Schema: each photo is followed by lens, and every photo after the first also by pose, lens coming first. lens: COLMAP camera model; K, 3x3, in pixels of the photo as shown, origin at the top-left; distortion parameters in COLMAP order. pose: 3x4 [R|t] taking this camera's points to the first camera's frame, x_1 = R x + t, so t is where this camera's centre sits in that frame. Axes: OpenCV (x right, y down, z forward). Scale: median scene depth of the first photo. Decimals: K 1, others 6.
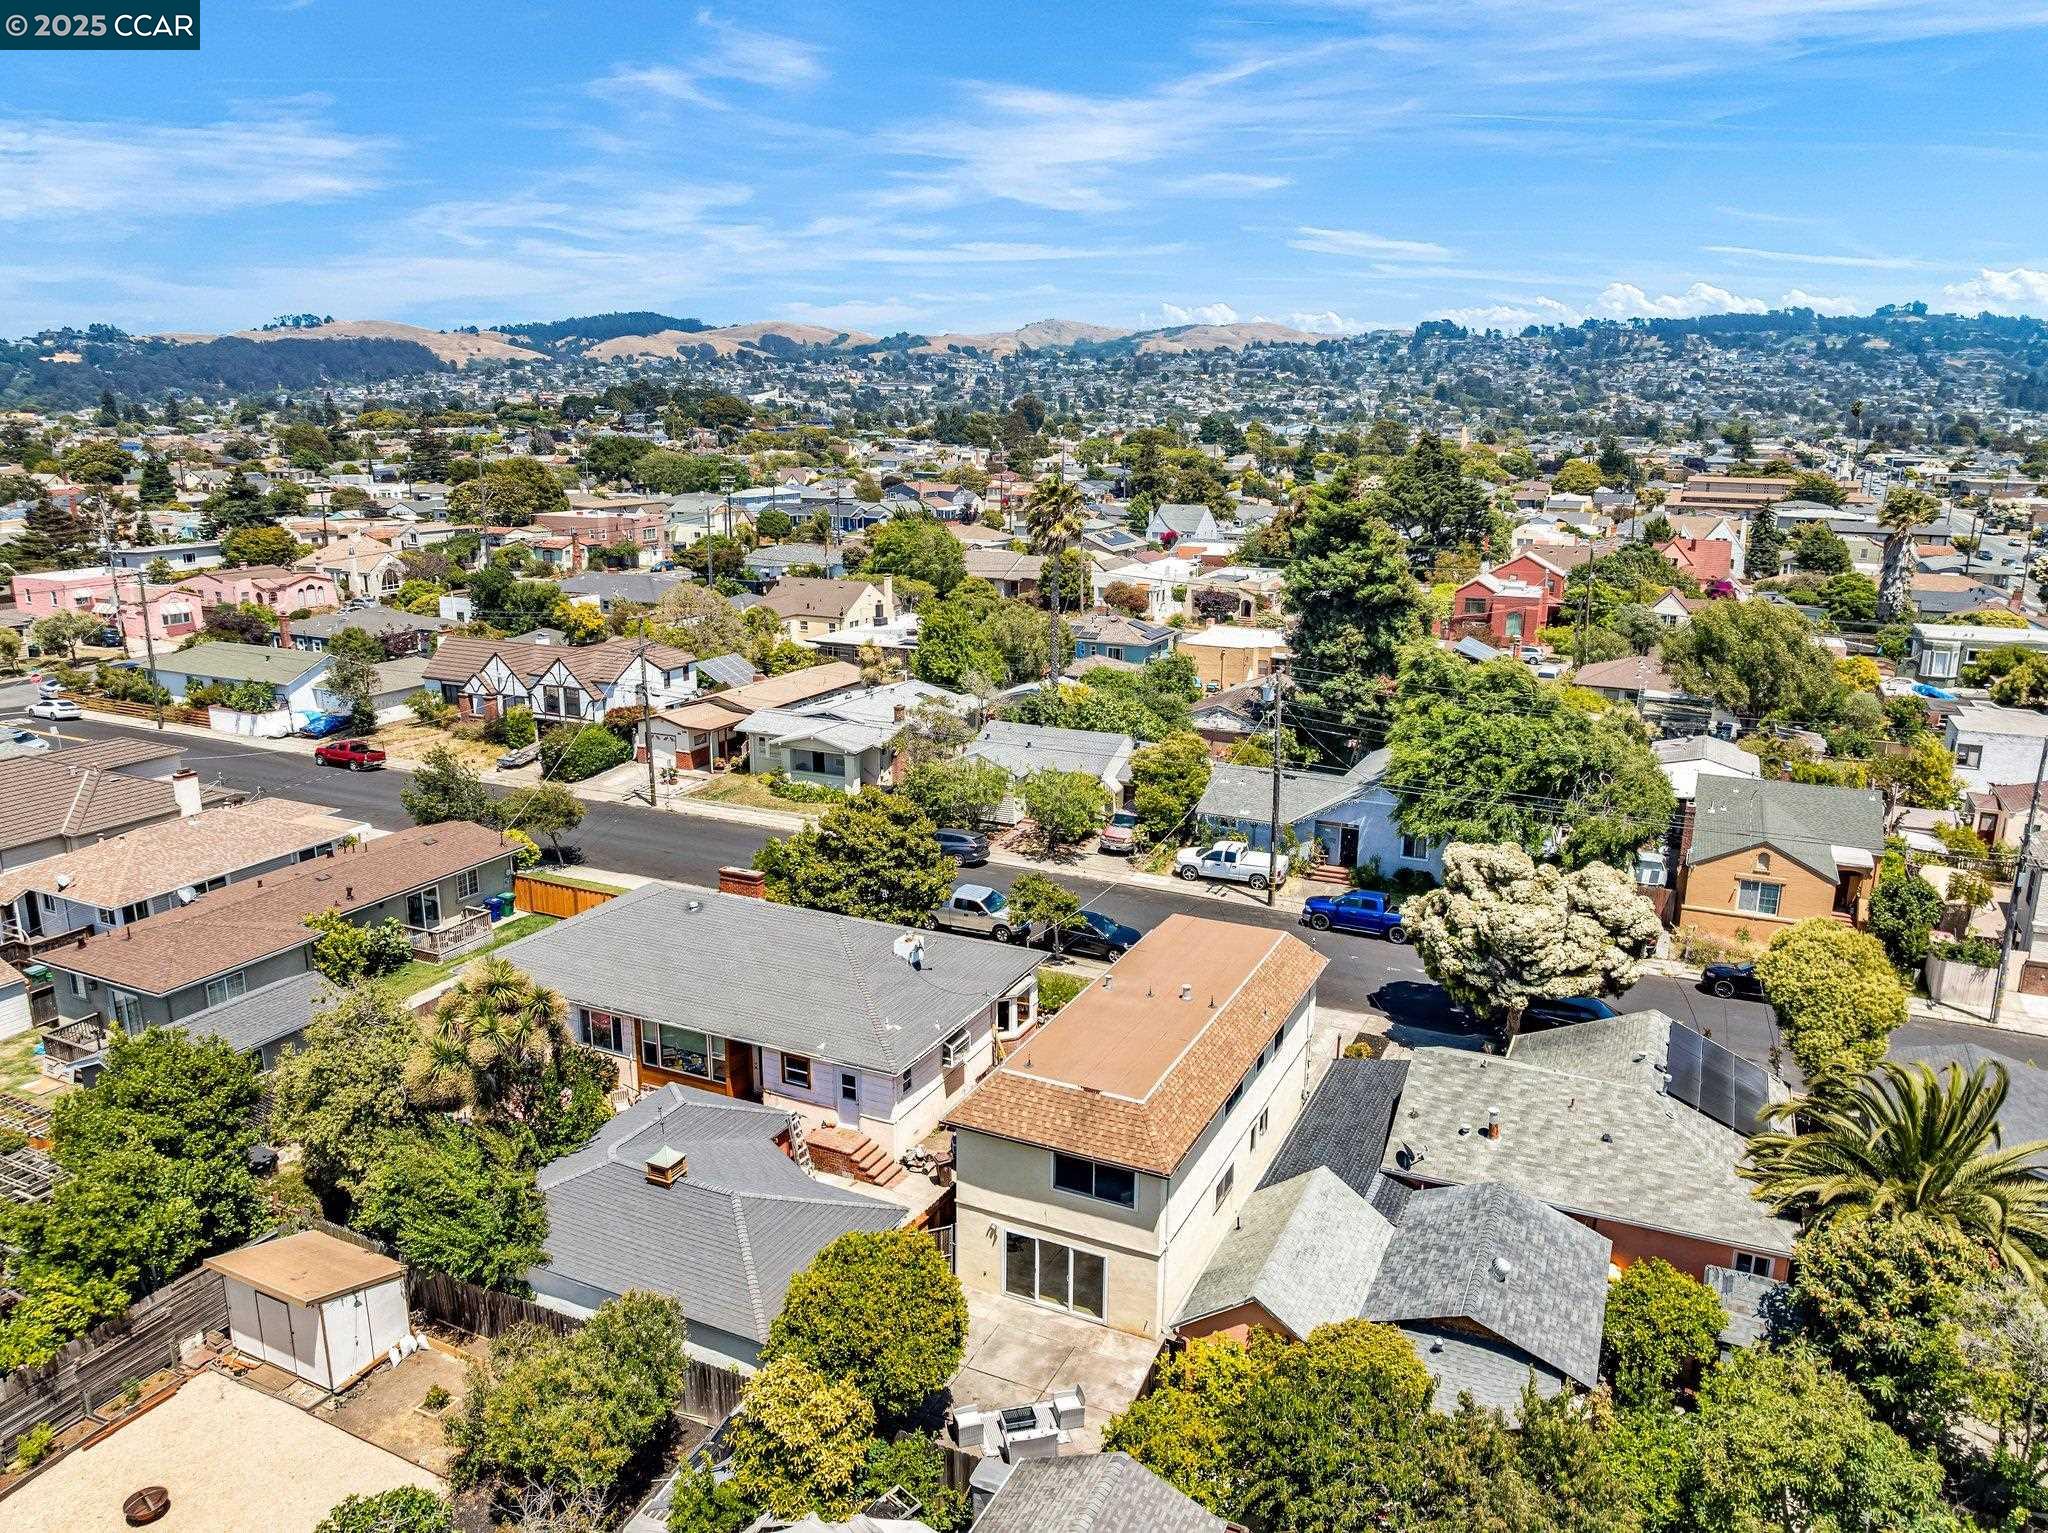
lens RADIAL K [[1435.8, 0, 1024.0], [0, 1435.8, 766.5], [0, 0, 1]] dist [-0.036034, -0.002006]
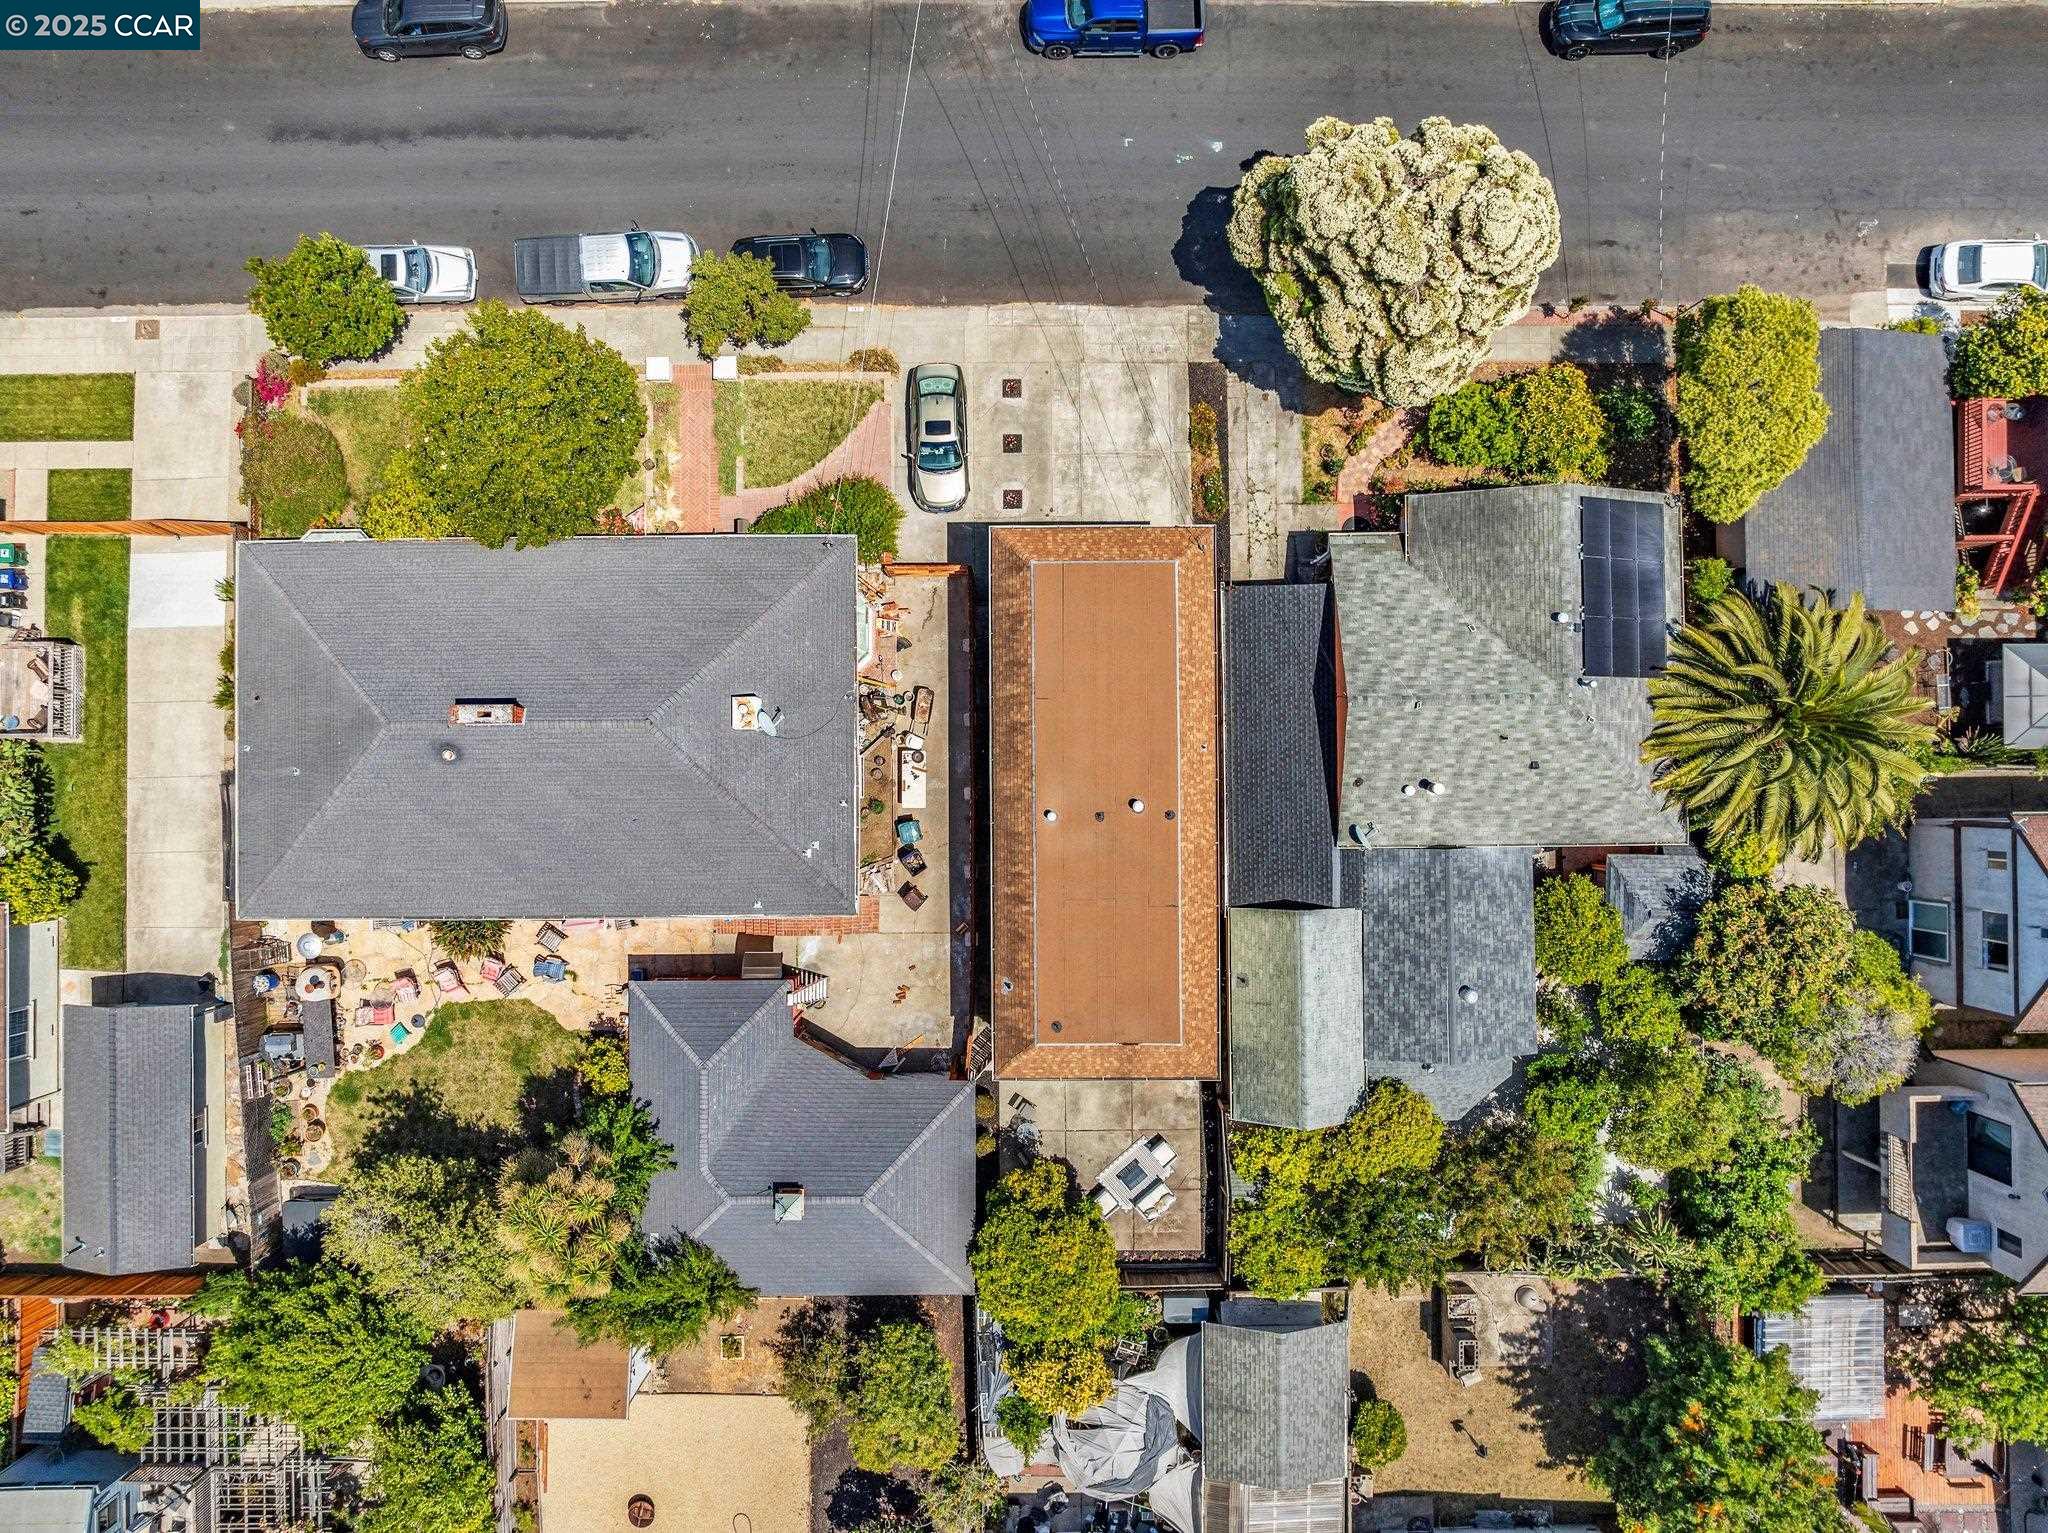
lens RADIAL K [[1435.8, 0, 1024.0], [0, 1435.8, 766.5], [0, 0, 1]] dist [-0.036034, -0.002006]
pose [[0.896765, -0.442501, -0.002475, 0.029806], [0.113806, 0.225226, 0.967637, -0.364121], [-0.427622, -0.868024, 0.252334, 0.394988]]
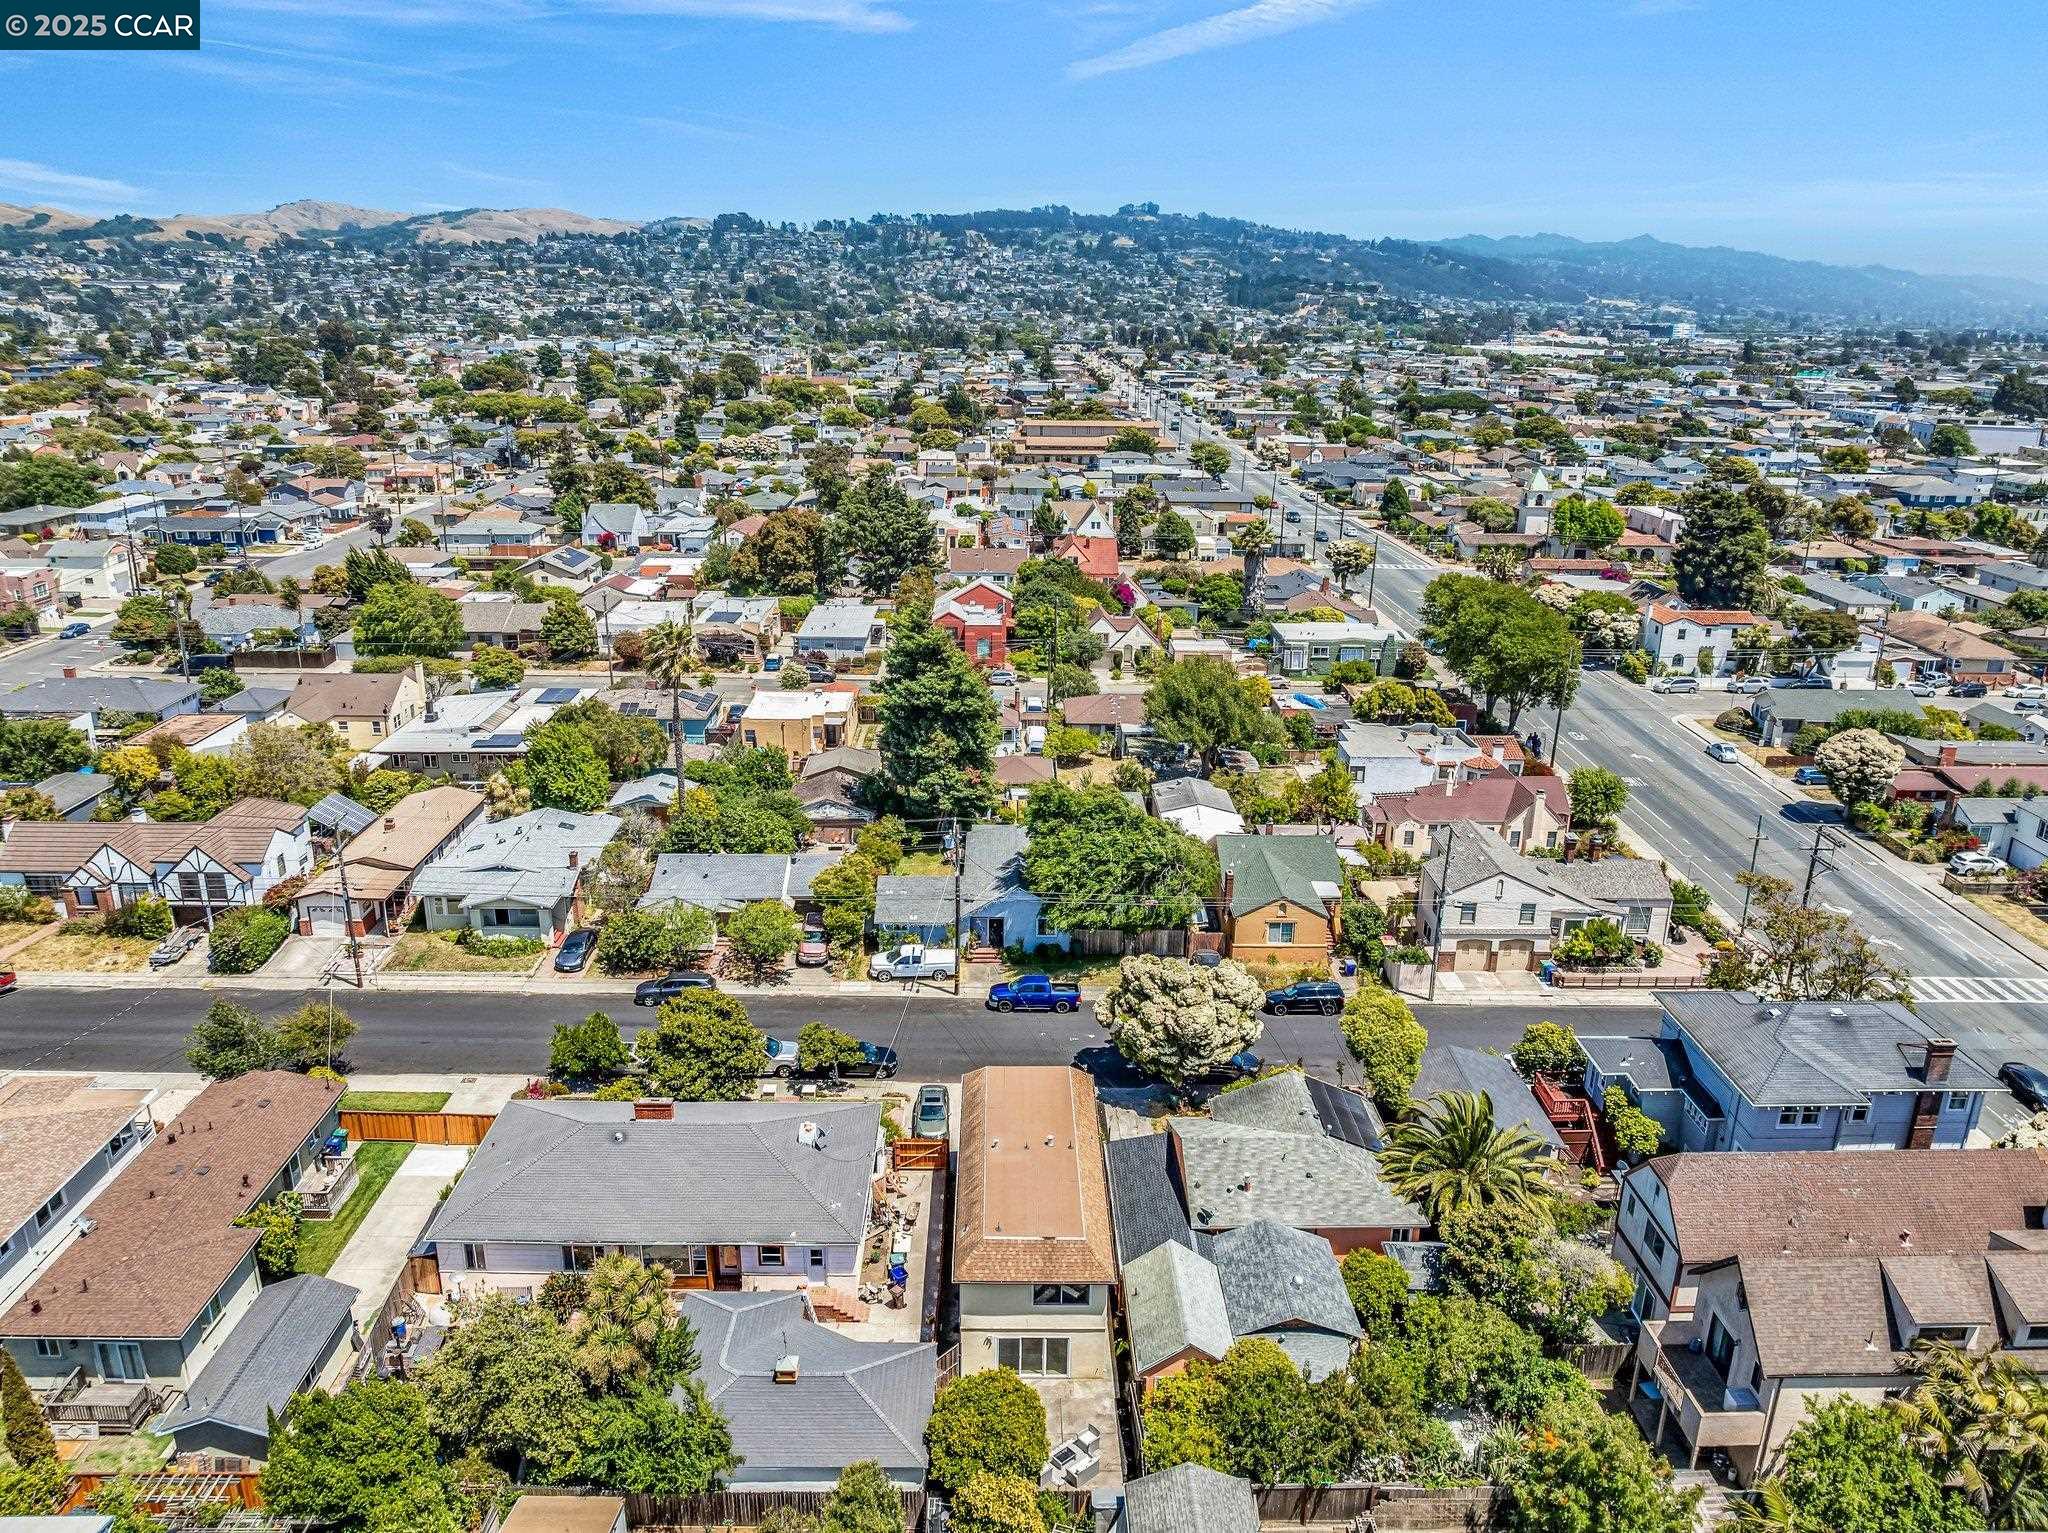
lens RADIAL K [[1435.8, 0, 1024.0], [0, 1435.8, 766.5], [0, 0, 1]] dist [-0.036034, -0.002006]
pose [[0.894469, -0.131442, 0.427373, -0.237630], [0.099438, 0.990356, 0.096474, -0.178876], [-0.435932, -0.043796, 0.898913, -0.146798]]
